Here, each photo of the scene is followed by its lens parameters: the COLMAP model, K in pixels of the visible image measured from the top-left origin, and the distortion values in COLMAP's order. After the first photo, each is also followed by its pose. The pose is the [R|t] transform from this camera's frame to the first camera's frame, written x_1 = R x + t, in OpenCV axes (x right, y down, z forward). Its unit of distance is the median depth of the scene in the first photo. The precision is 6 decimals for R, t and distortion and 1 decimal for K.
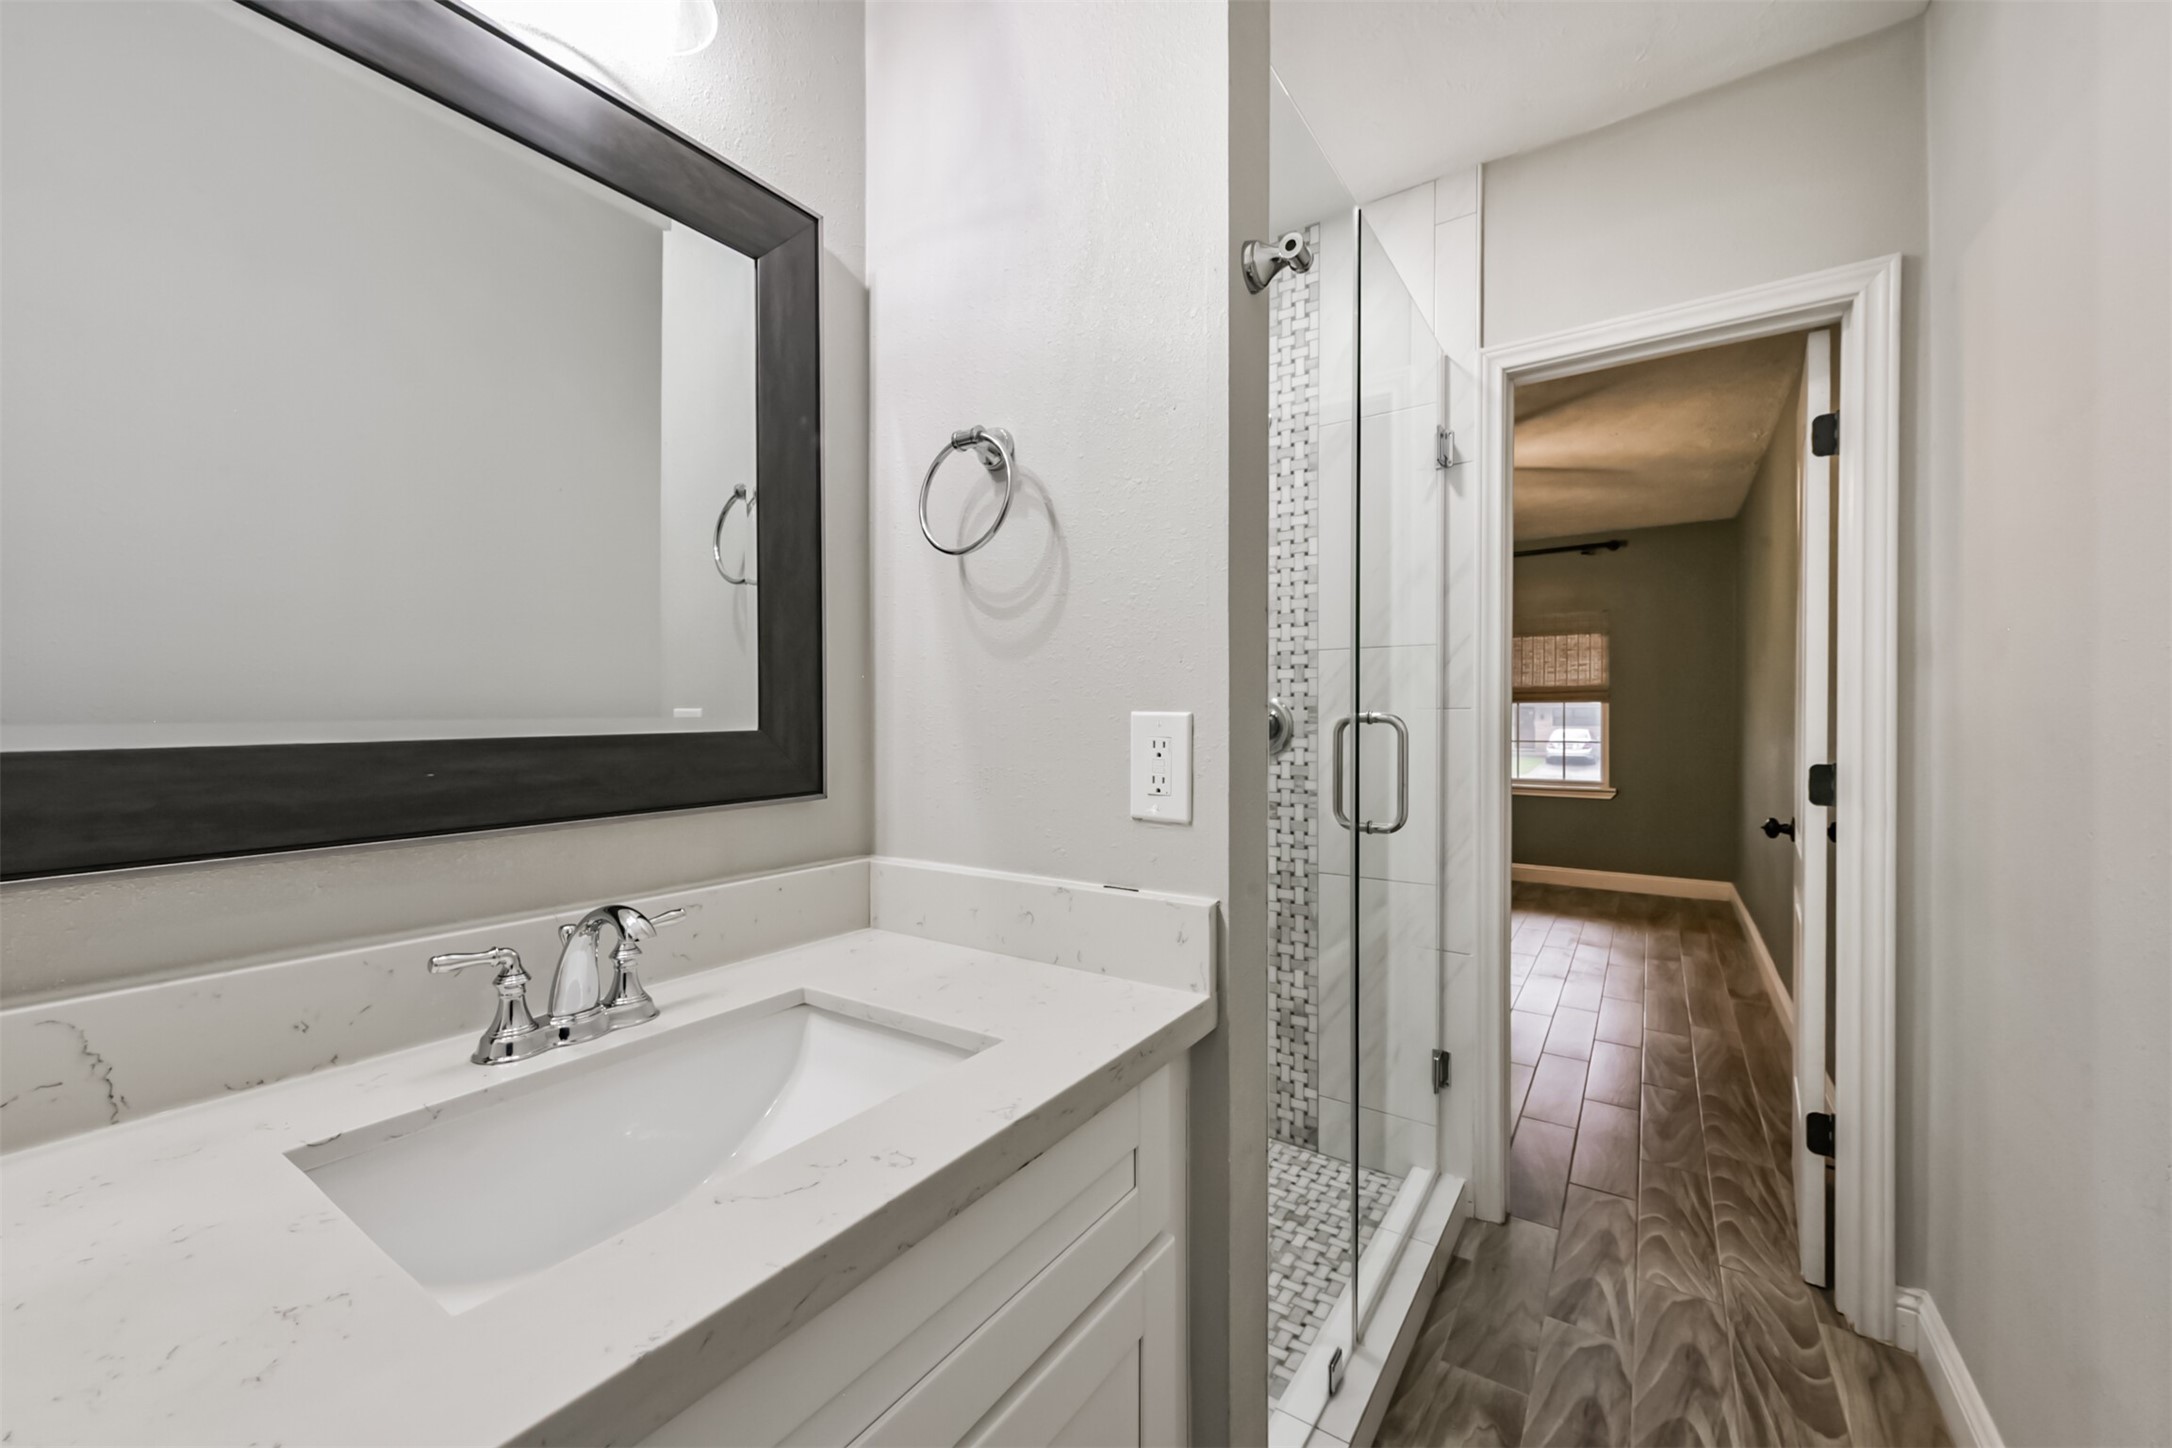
lens RADIAL K [[844.0, 0, 1076.1], [0, 844.0, 710.3], [0, 0, 1]] dist [-0.000718, -0.000684]
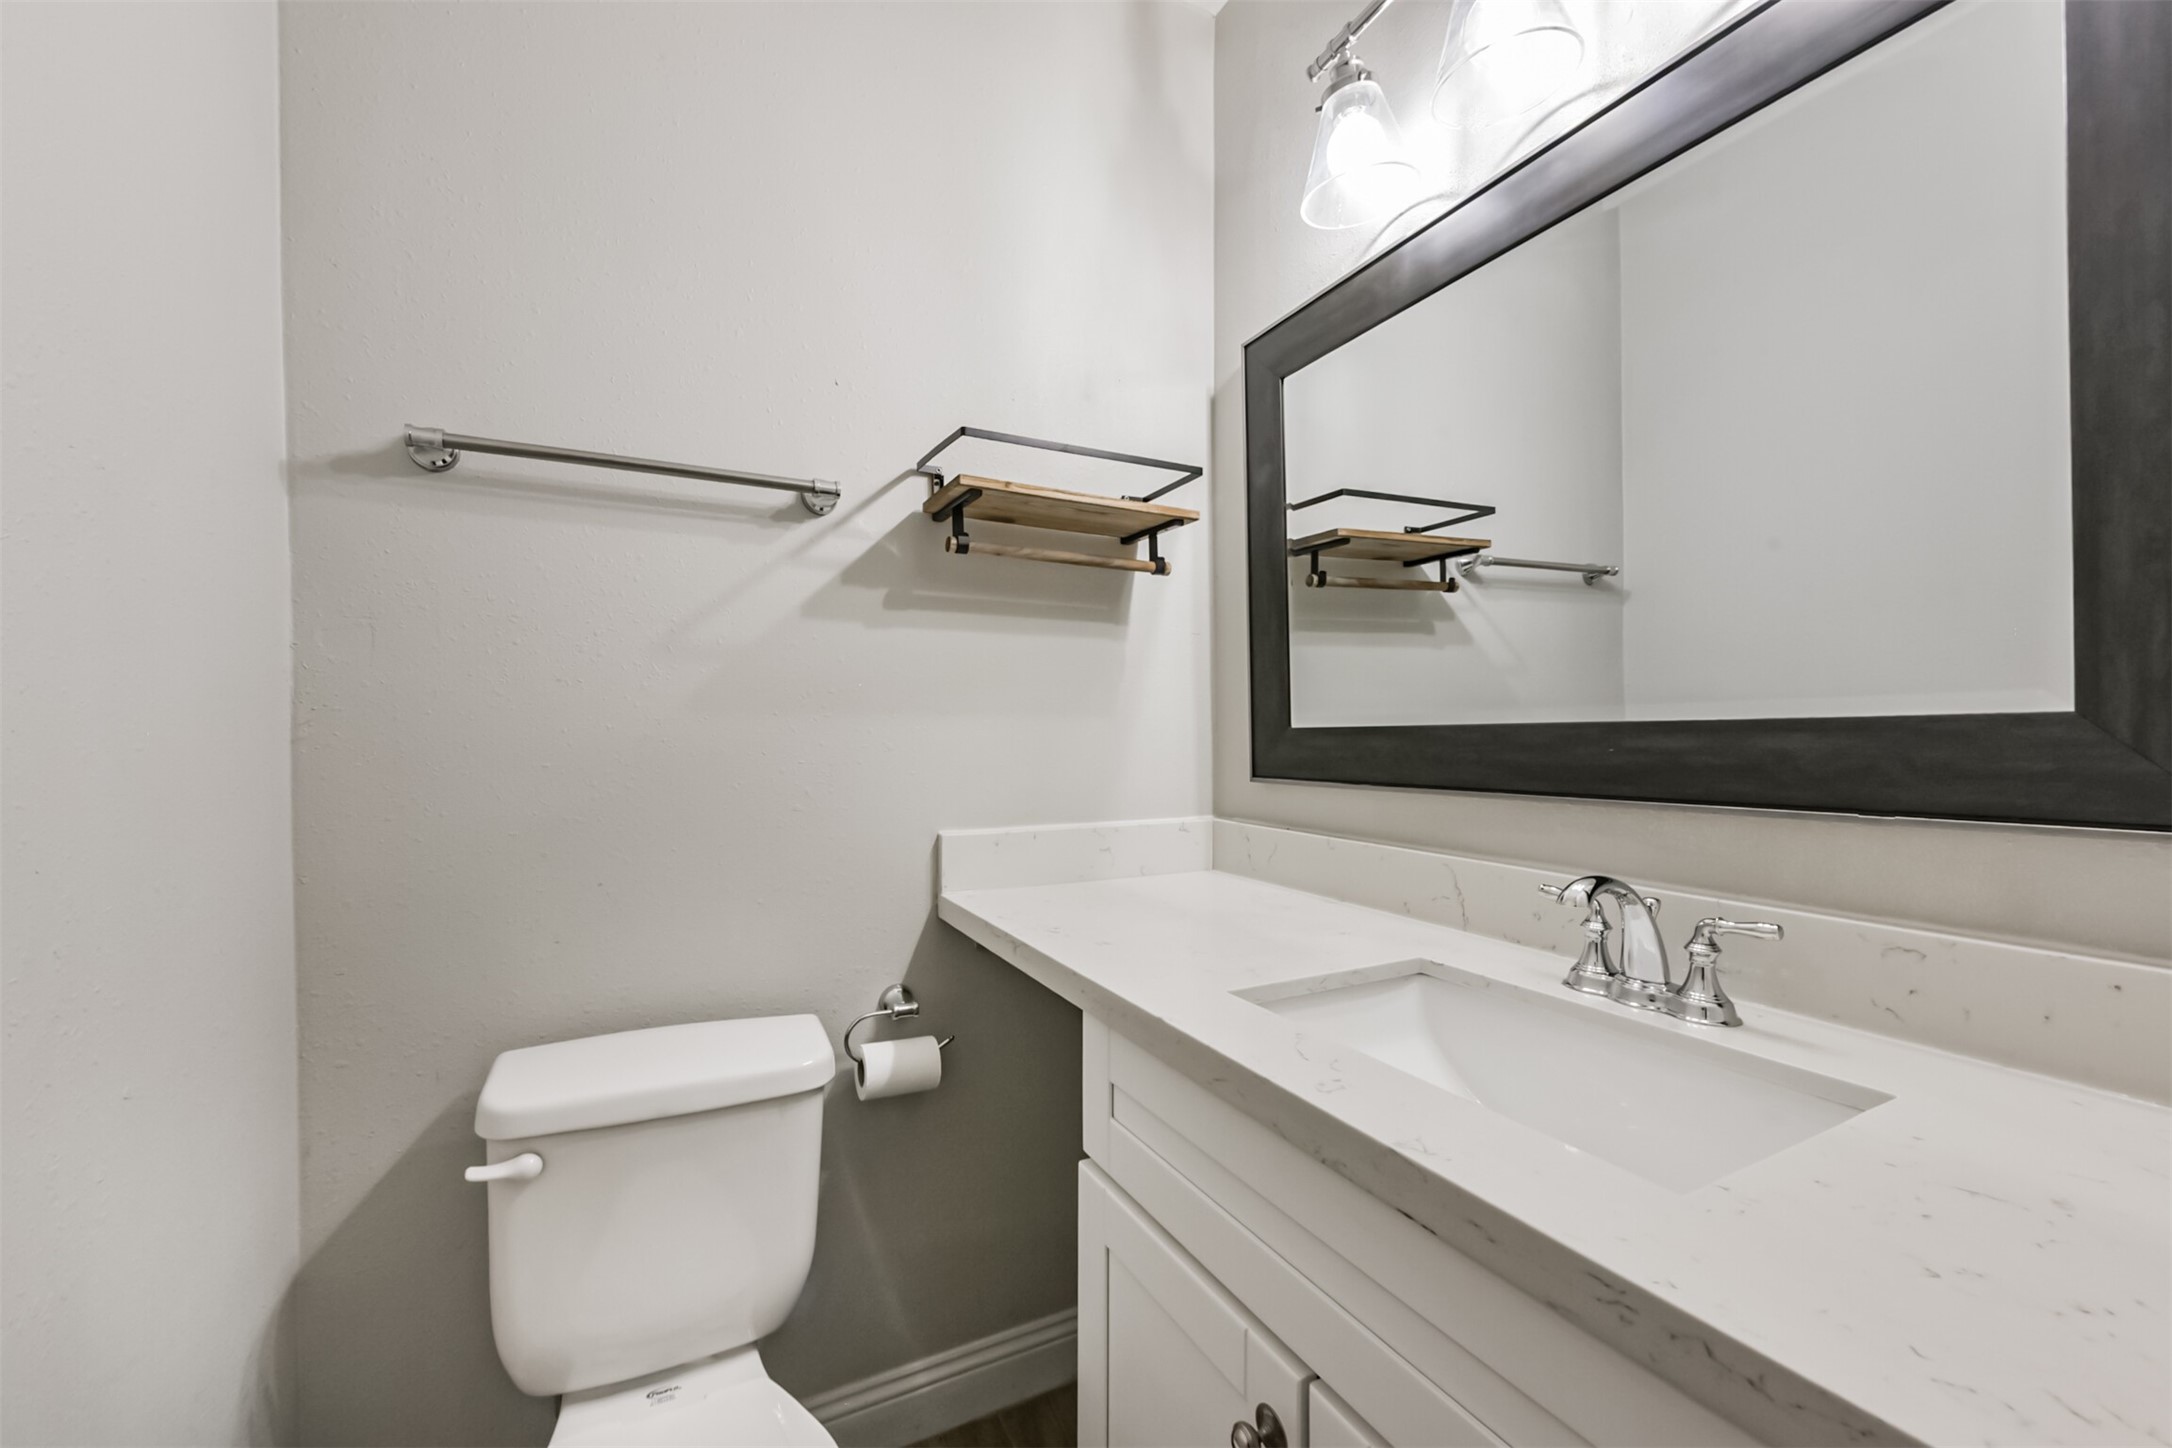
lens RADIAL K [[844.0, 0, 1088.7], [0, 844.0, 738.2], [0, 0, 1]] dist [-0.000718, -0.000684]
pose [[-0.465040, 0.013492, -0.885187, 0.688336], [0.012141, 0.999887, 0.008863, 0.040927], [0.885206, -0.006625, -0.465152, 0.924616]]
